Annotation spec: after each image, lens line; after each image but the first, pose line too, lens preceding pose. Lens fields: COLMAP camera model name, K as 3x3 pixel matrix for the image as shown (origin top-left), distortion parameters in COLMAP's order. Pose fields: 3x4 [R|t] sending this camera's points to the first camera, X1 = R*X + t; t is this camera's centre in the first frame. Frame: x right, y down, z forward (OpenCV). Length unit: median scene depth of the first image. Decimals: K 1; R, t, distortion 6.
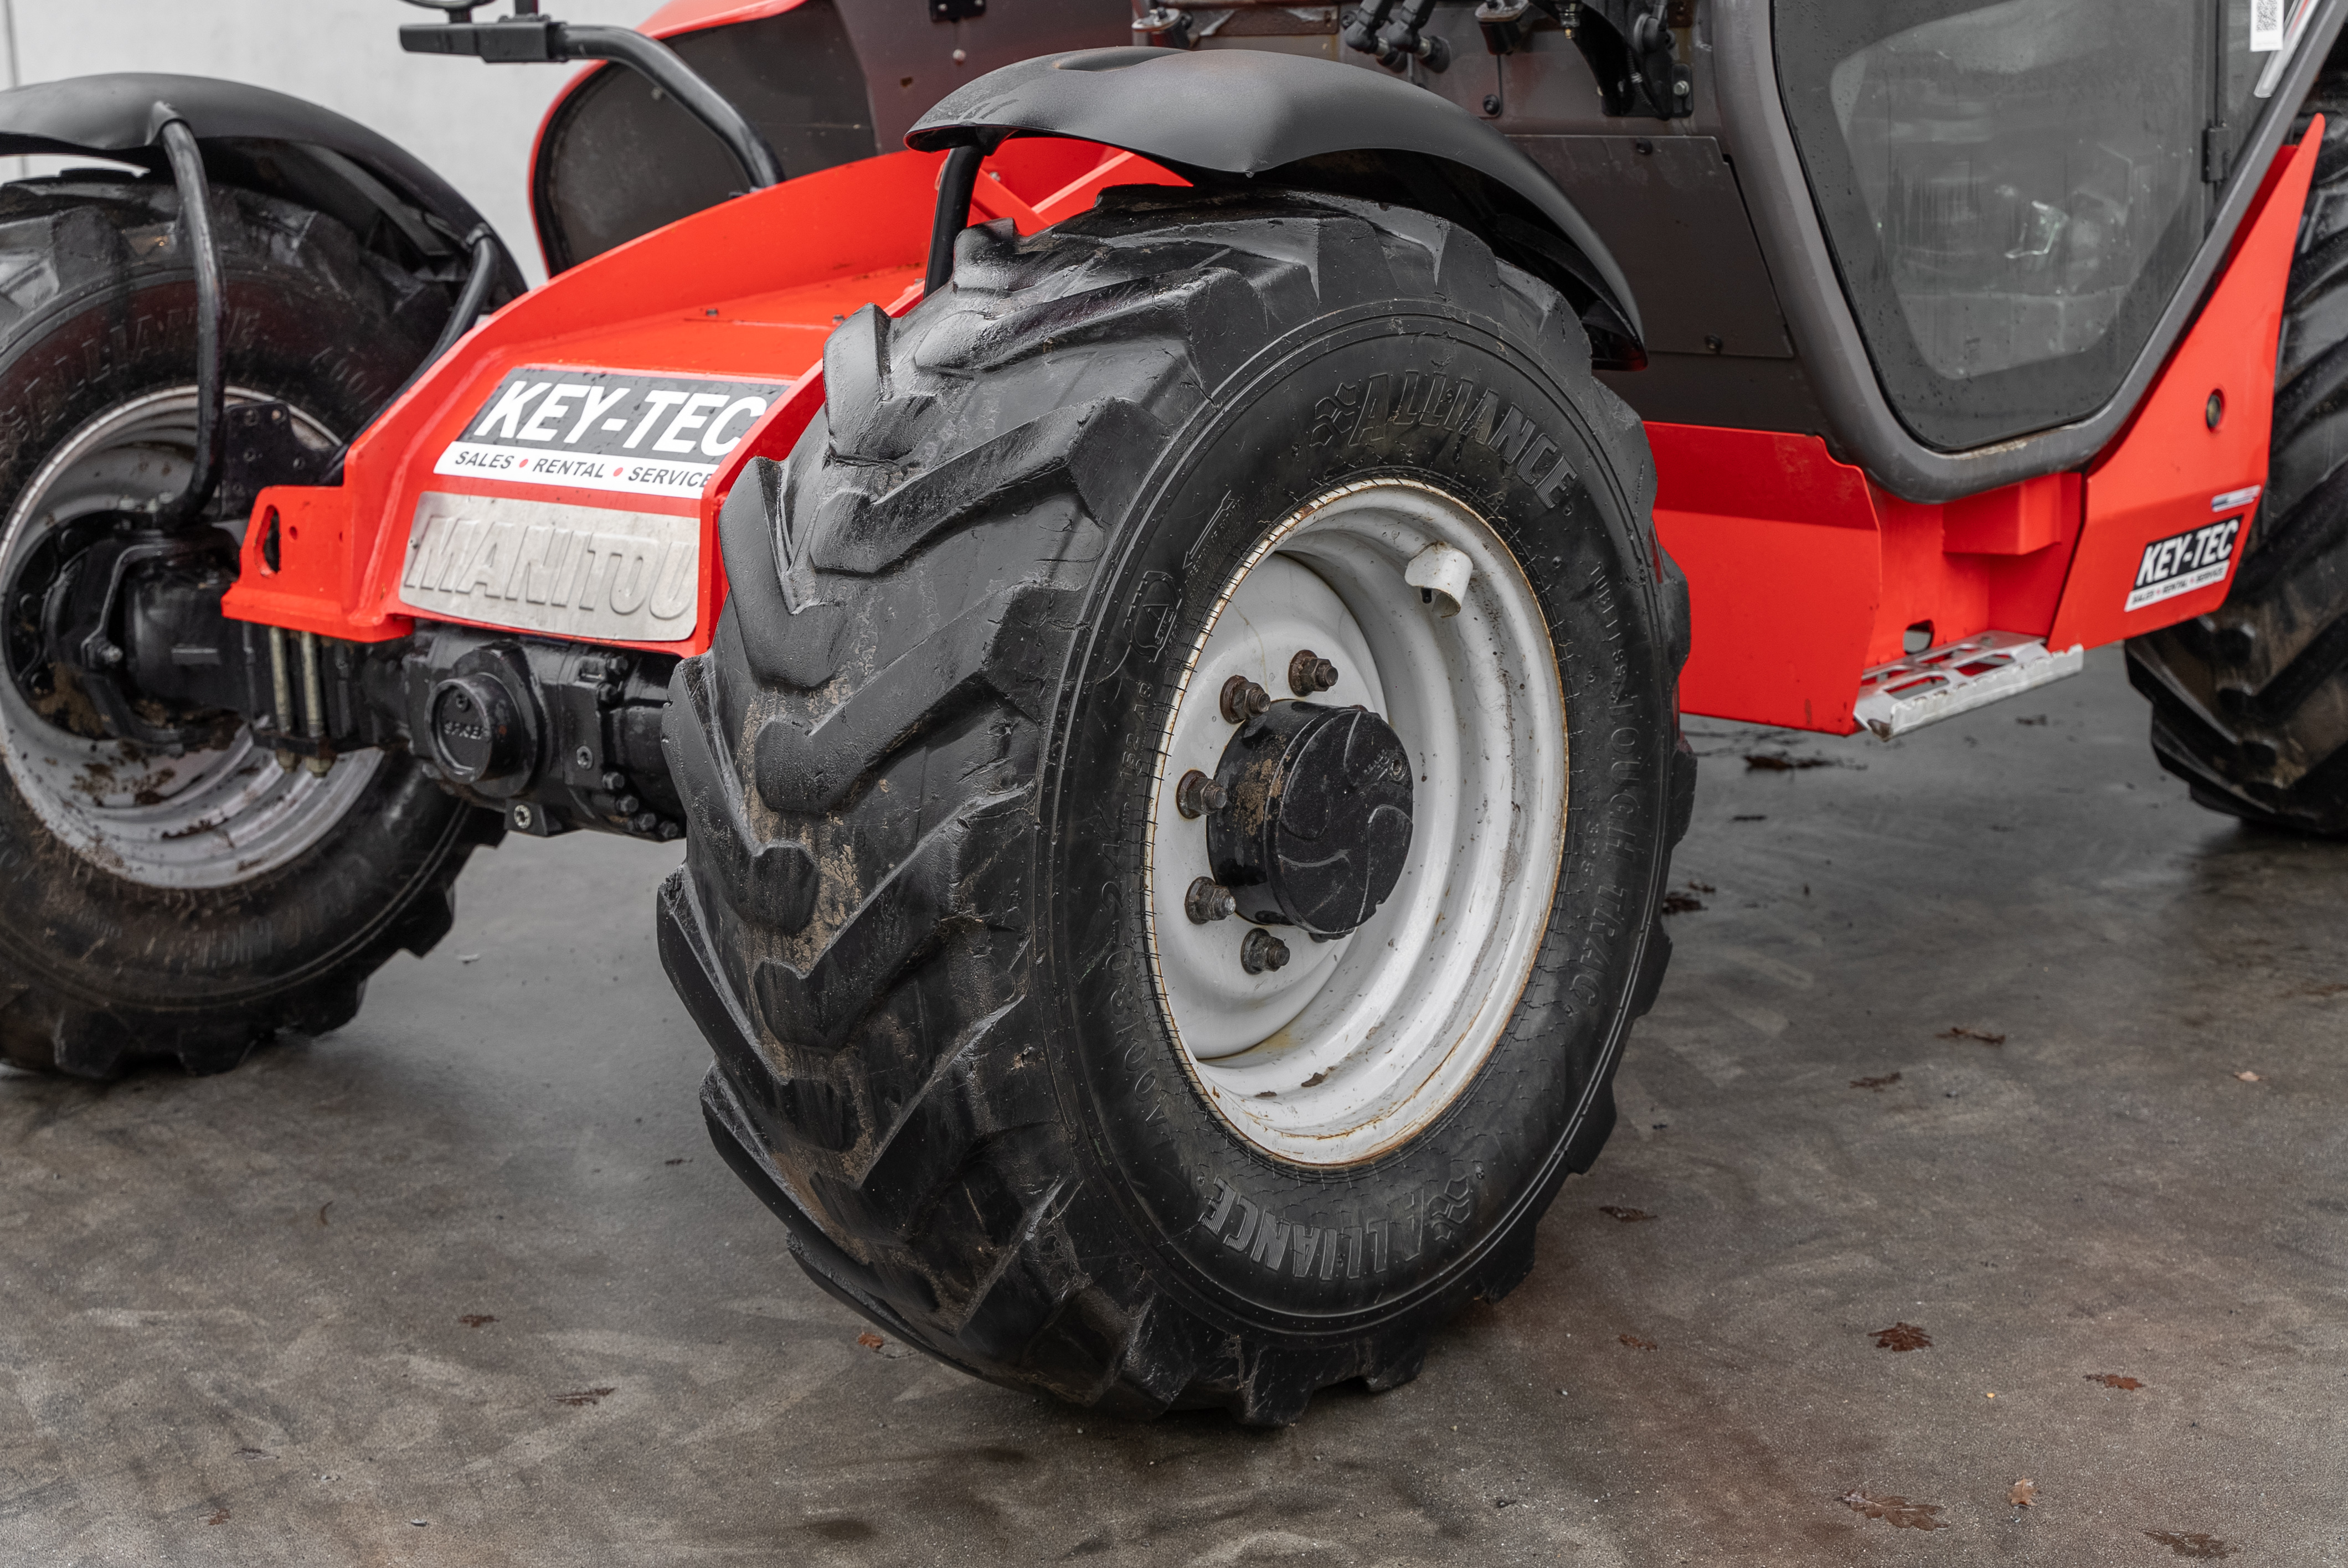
lens RADIAL K [[3524.8, 0, 1164.2], [0, 3524.8, 793.6], [0, 0, 1]] dist [-0.004824, 0.000000]
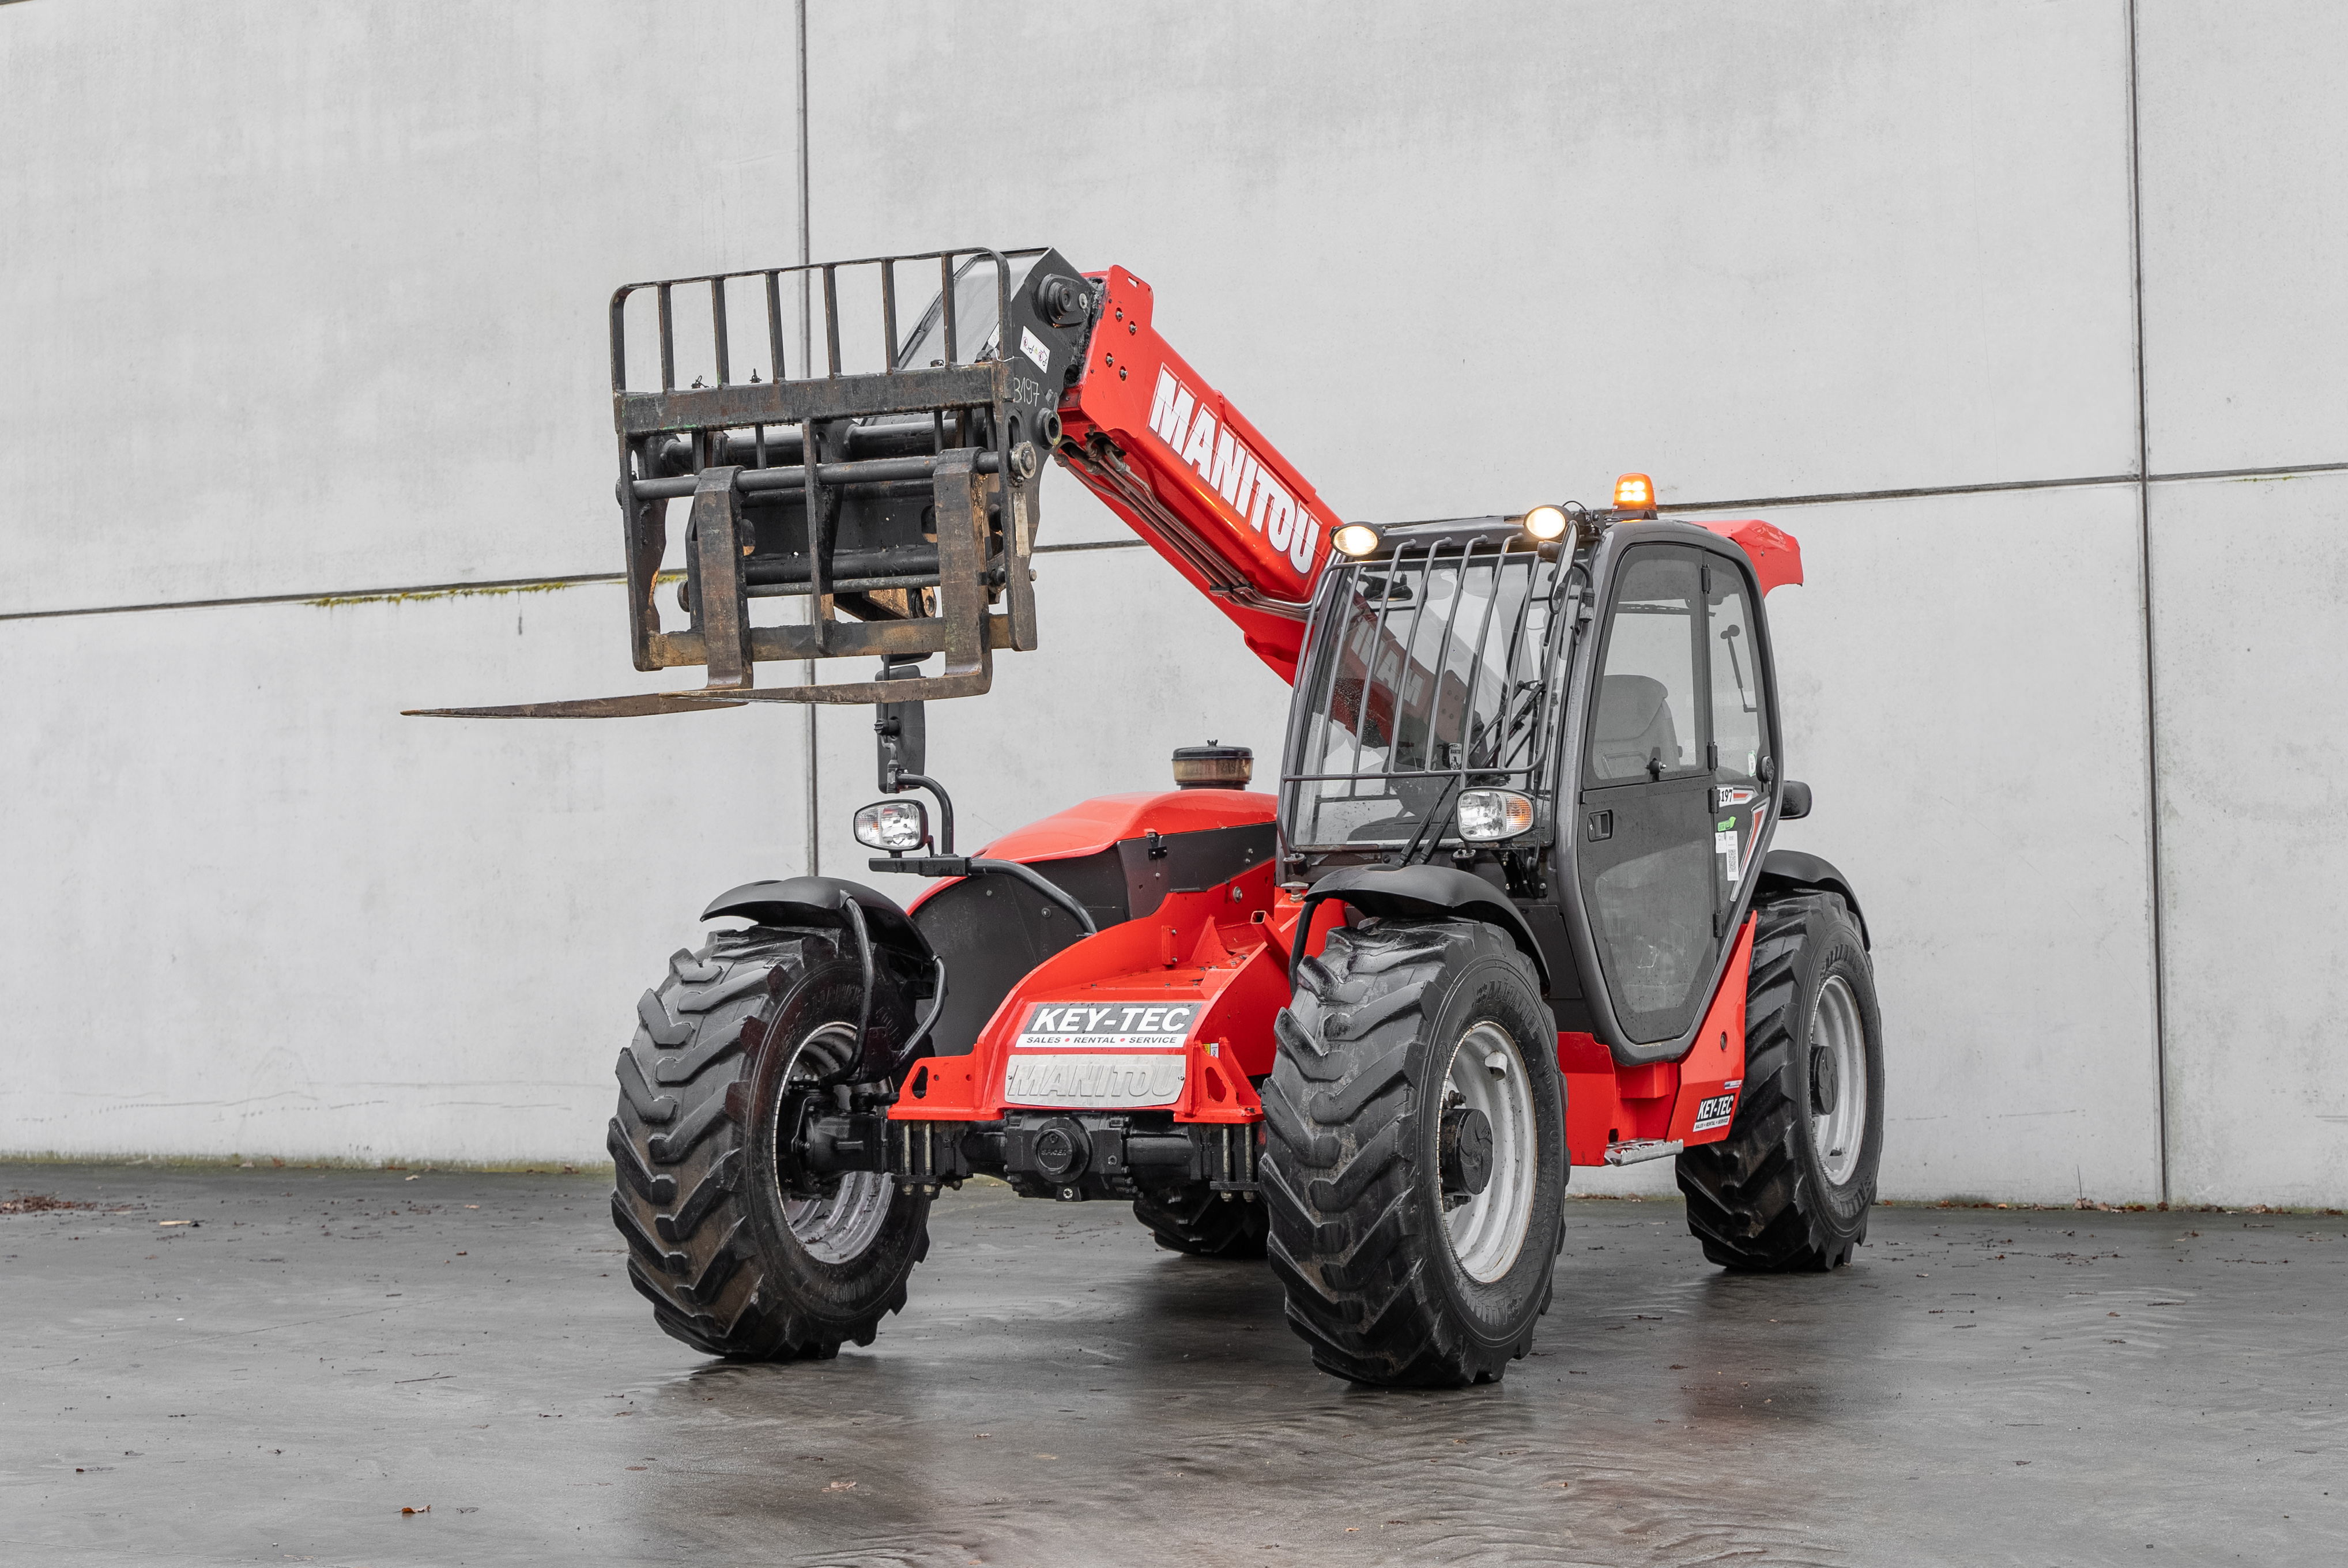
lens RADIAL K [[4066.5, 0, 1228.0], [0, 4066.5, 753.0], [0, 0, 1]] dist [0.002336, 0.000000]
pose [[0.967543, 0.020202, 0.251898, -0.756671], [0.044141, 0.967964, -0.247179, 0.388898], [-0.248821, 0.250275, 0.935655, -1.573504]]
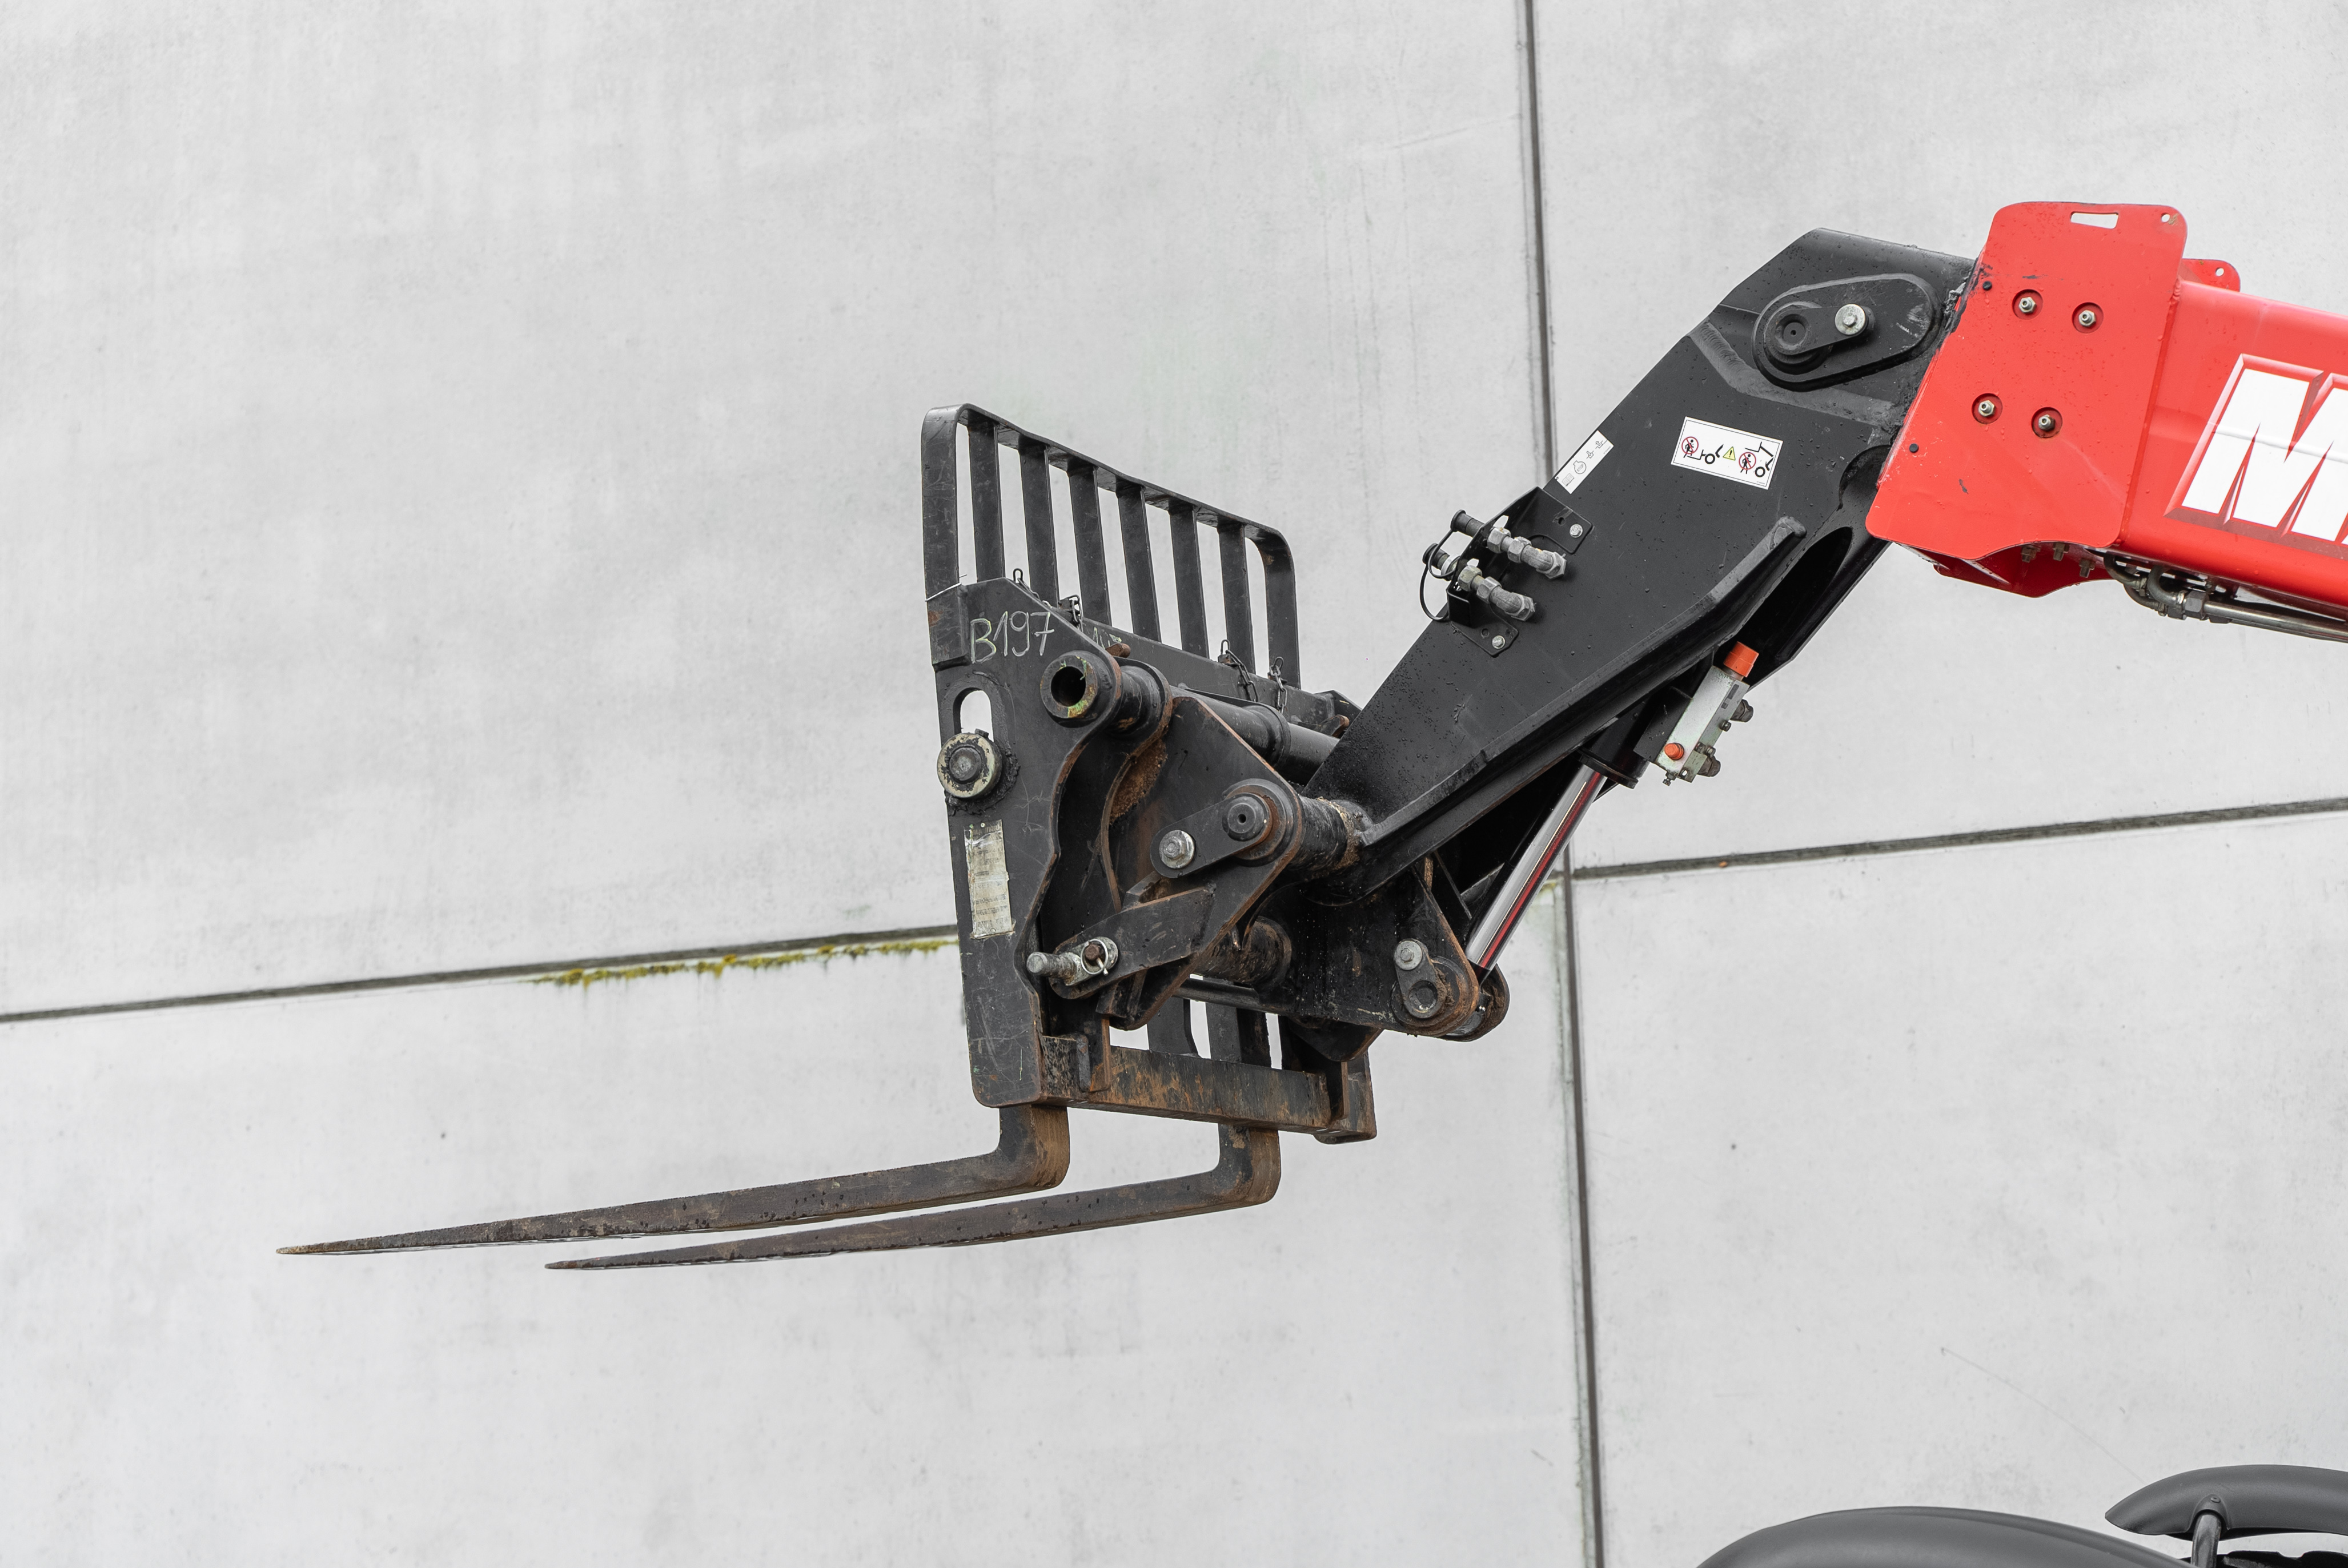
lens RADIAL K [[4296.1, 0, 1120.0], [0, 4296.1, 779.5], [0, 0, 1]] dist [0.007454, 0.000000]
pose [[0.959293, 0.046175, 0.278611, -1.011959], [0.061112, 0.929227, -0.364420, -0.074283], [-0.275720, 0.366612, 0.888580, 0.412887]]
